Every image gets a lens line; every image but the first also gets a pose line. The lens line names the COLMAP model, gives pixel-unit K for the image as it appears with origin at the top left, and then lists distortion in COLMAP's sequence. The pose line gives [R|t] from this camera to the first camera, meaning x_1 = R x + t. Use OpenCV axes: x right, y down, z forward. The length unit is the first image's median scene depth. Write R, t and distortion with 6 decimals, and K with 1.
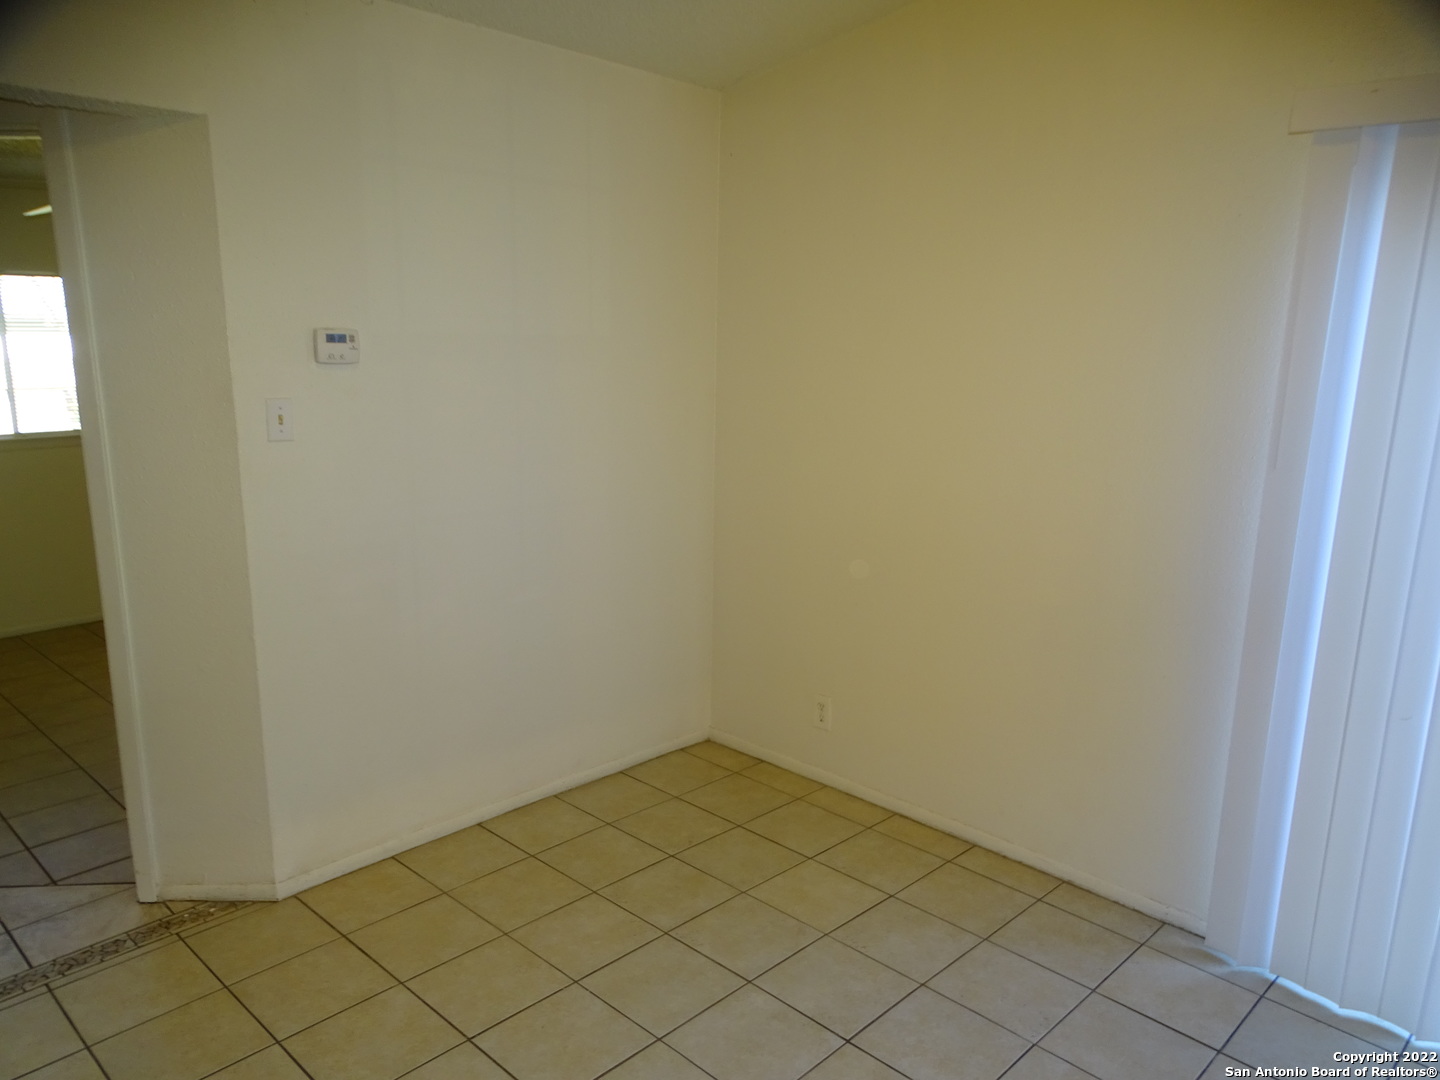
lens RADIAL K [[1058.3, 0, 720.0], [0, 1058.3, 540.9], [0, 0, 1]] dist [0.039782, -0.003615]
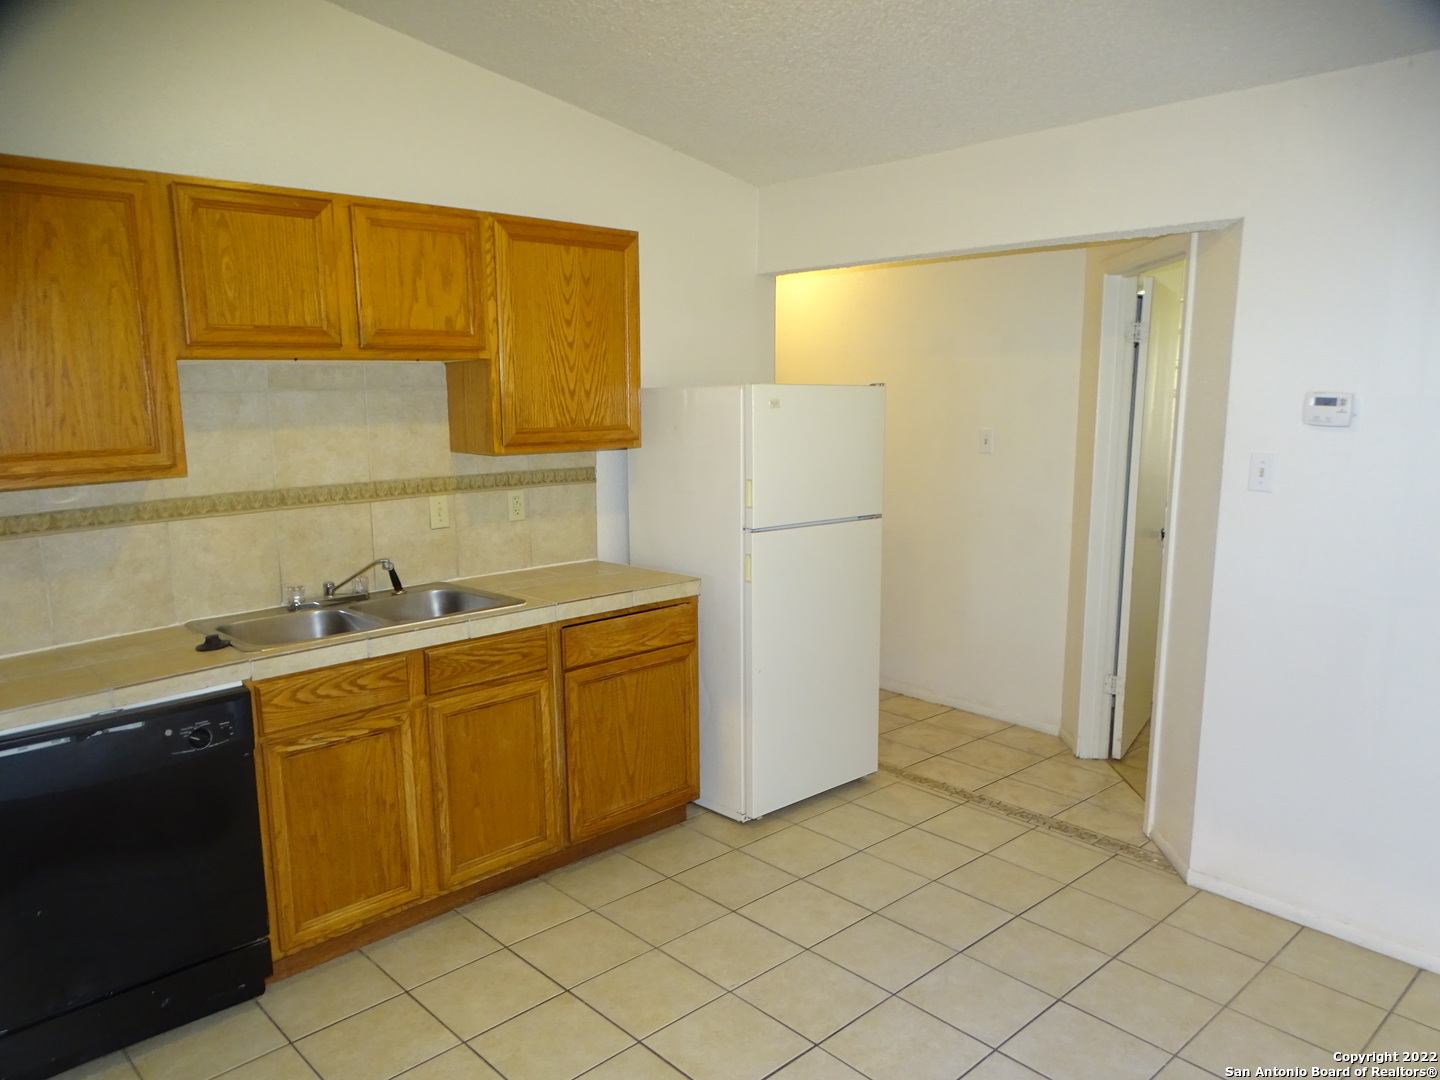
lens RADIAL K [[1058.3, 0, 720.9], [0, 1058.3, 543.8], [0, 0, 1]] dist [0.039782, -0.003615]
pose [[-0.054275, 0.152659, -0.986787, 0.720675], [-0.209163, 0.964581, 0.160728, -0.100314], [0.976373, 0.215123, -0.020422, 0.471847]]
